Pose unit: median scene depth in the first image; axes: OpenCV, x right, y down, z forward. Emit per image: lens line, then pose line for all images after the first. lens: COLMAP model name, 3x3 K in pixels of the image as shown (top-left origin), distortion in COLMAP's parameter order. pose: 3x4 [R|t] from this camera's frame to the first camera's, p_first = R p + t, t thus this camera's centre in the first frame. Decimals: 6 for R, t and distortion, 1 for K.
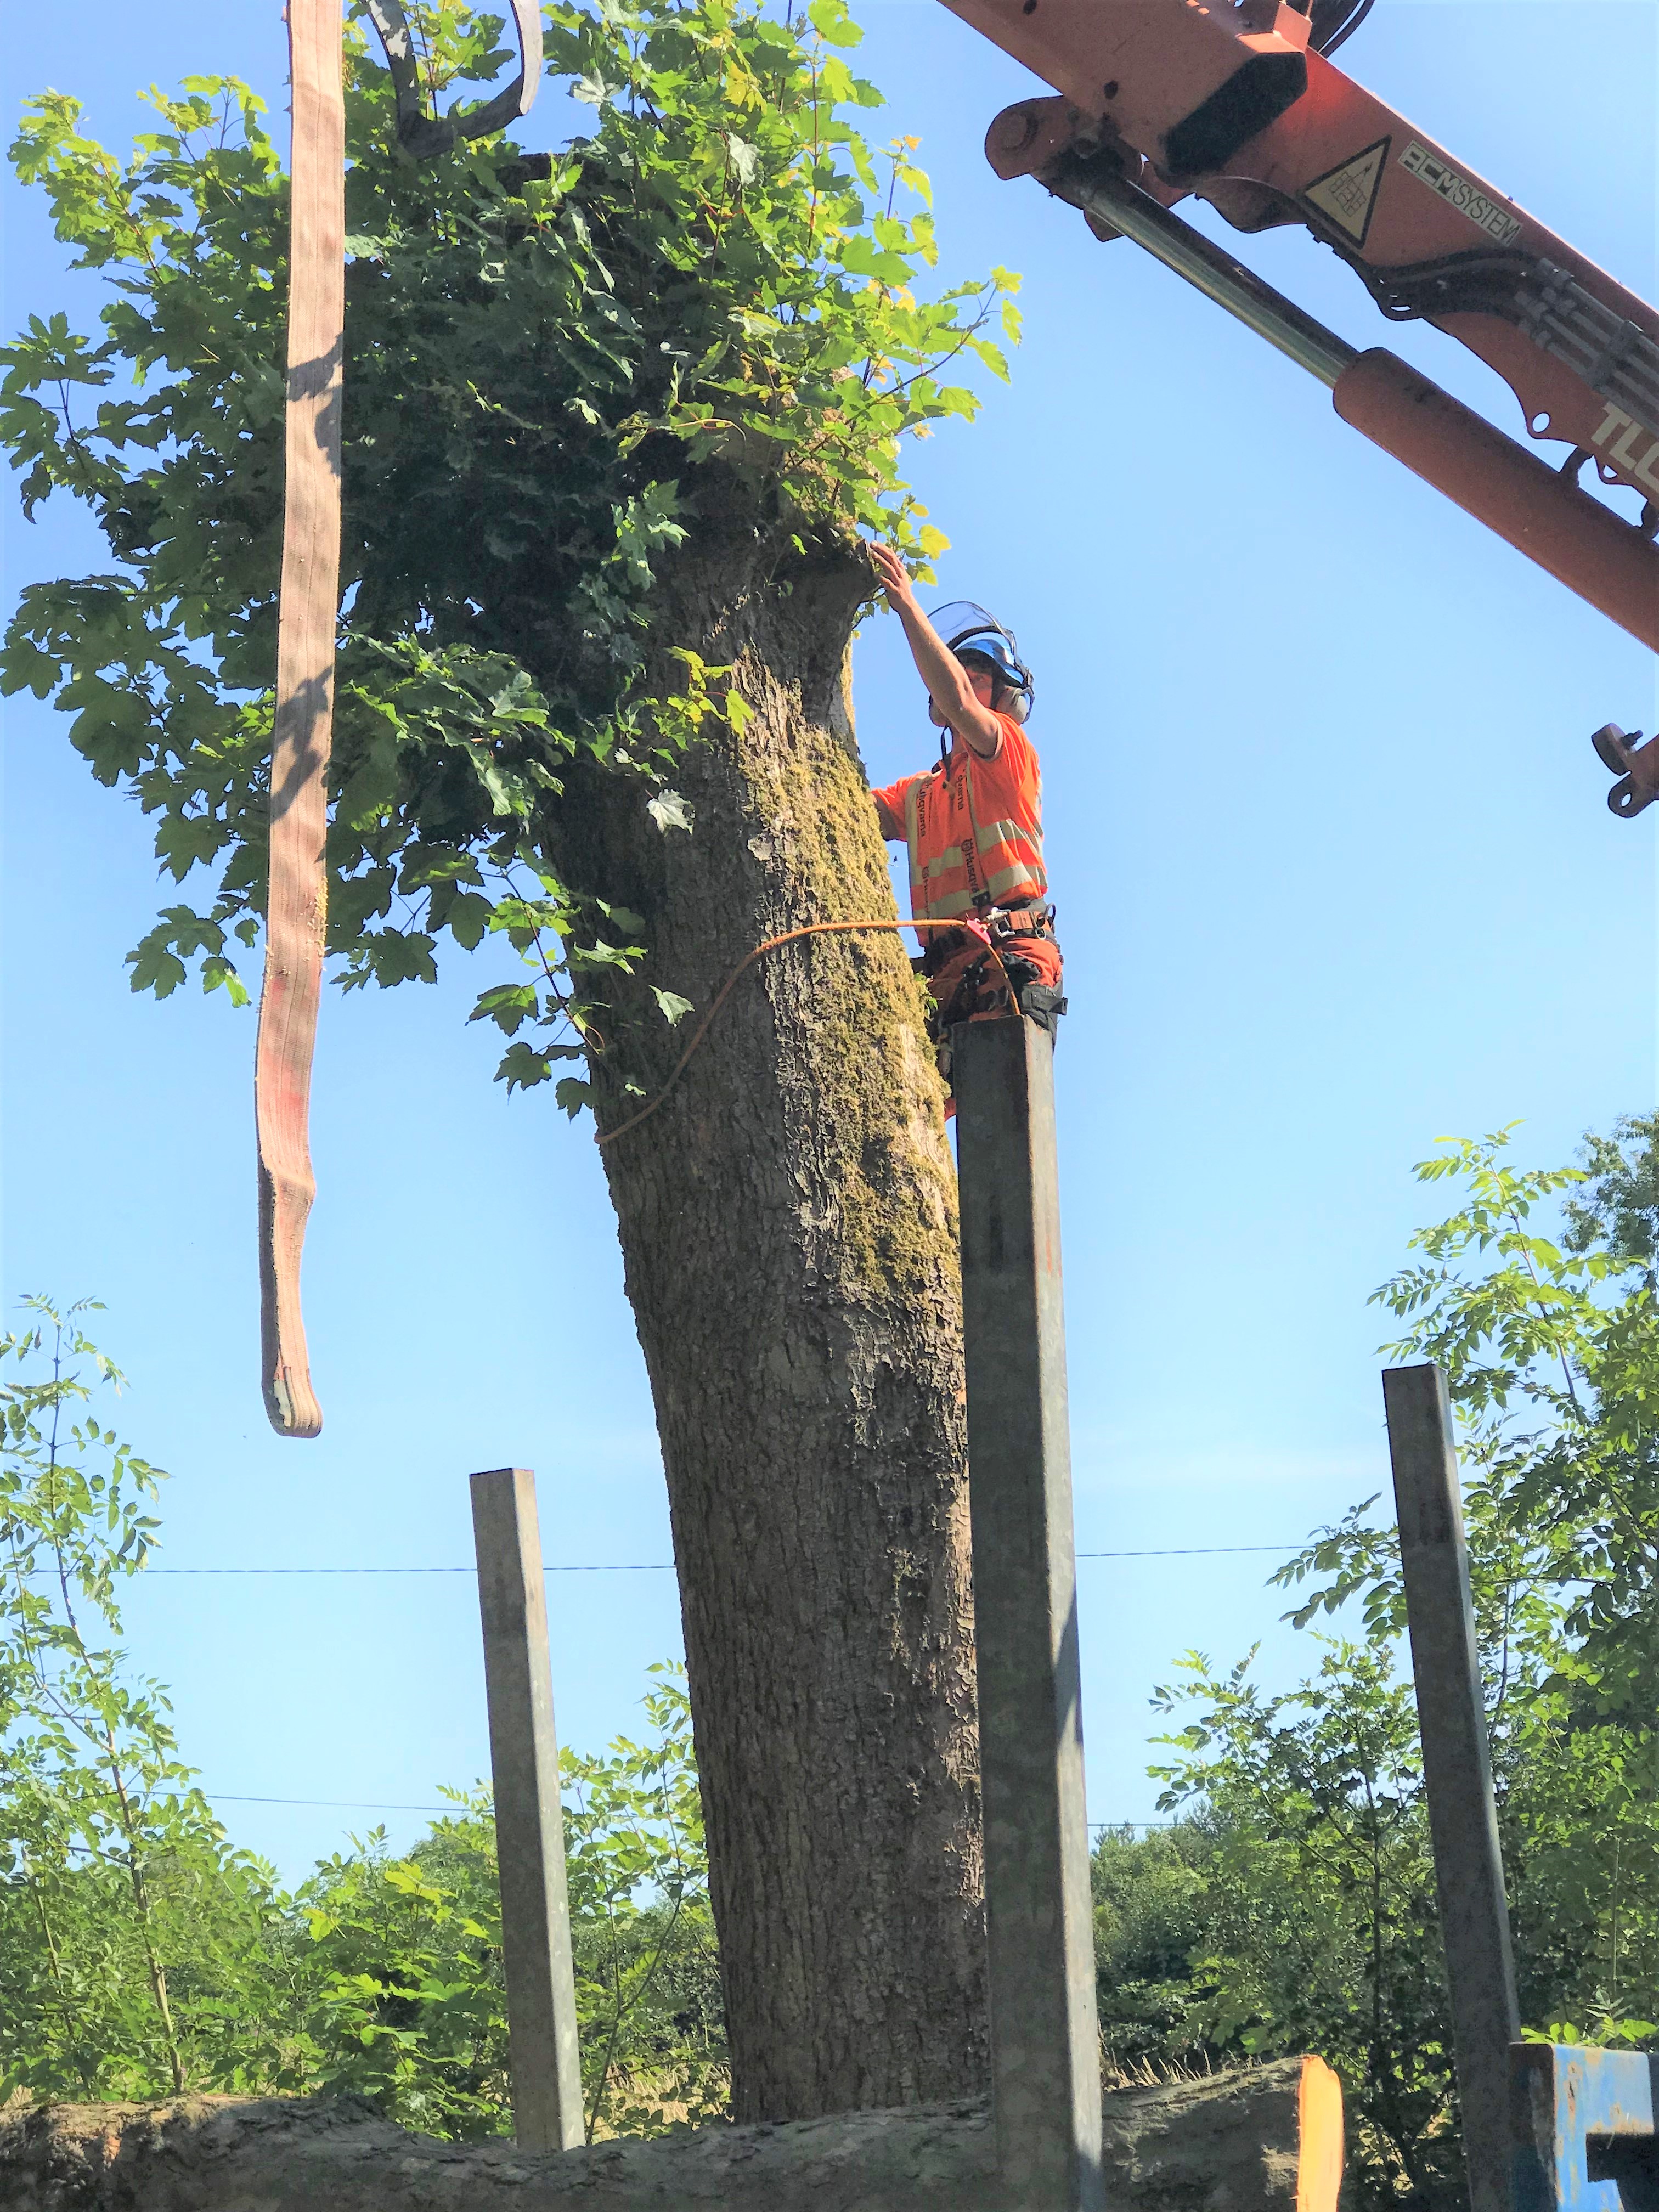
lens RADIAL K [[3615.8, 0, 836.8], [0, 3615.8, 1131.7], [0, 0, 1]] dist [-0.027291, 0.507731]
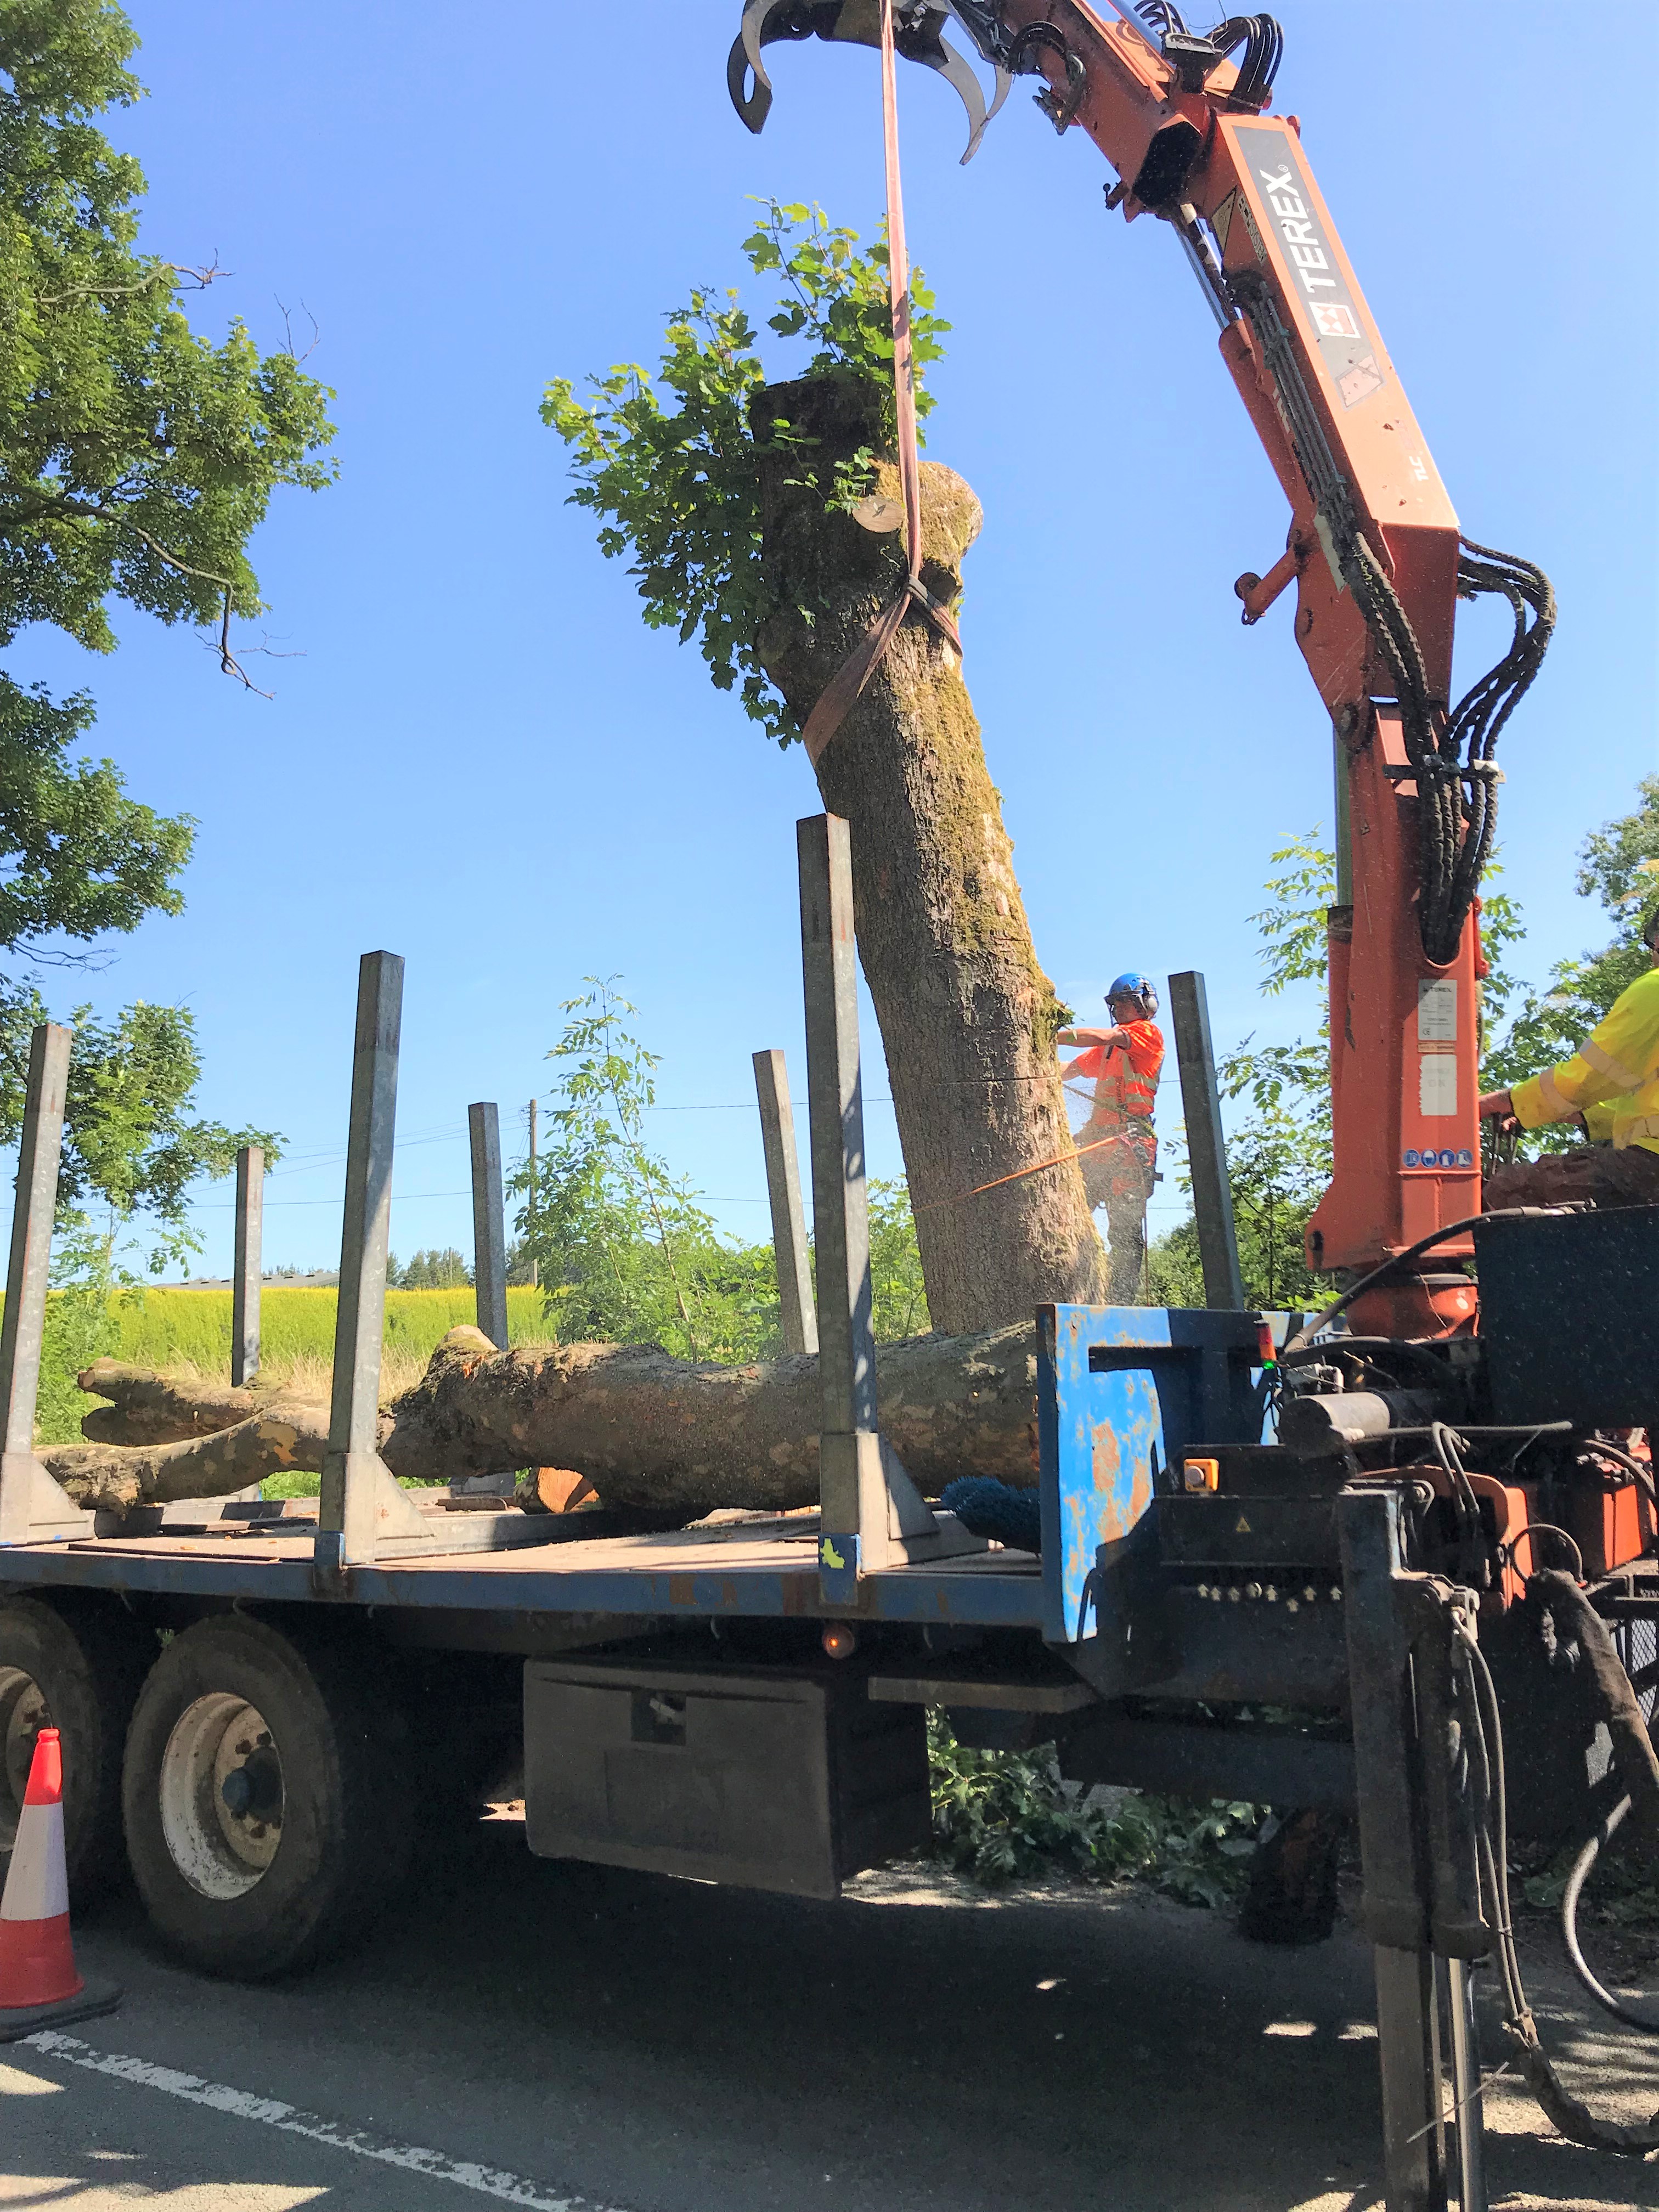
lens RADIAL K [[1776.6, 0, 839.2], [0, 1776.6, 1098.5], [0, 0, 1]] dist [0.043531, -0.045961]
pose [[0.978360, -0.050508, -0.200648, 0.131708], [0.074926, 0.990416, 0.116029, 0.006307], [0.192865, -0.128552, 0.972768, 0.012081]]
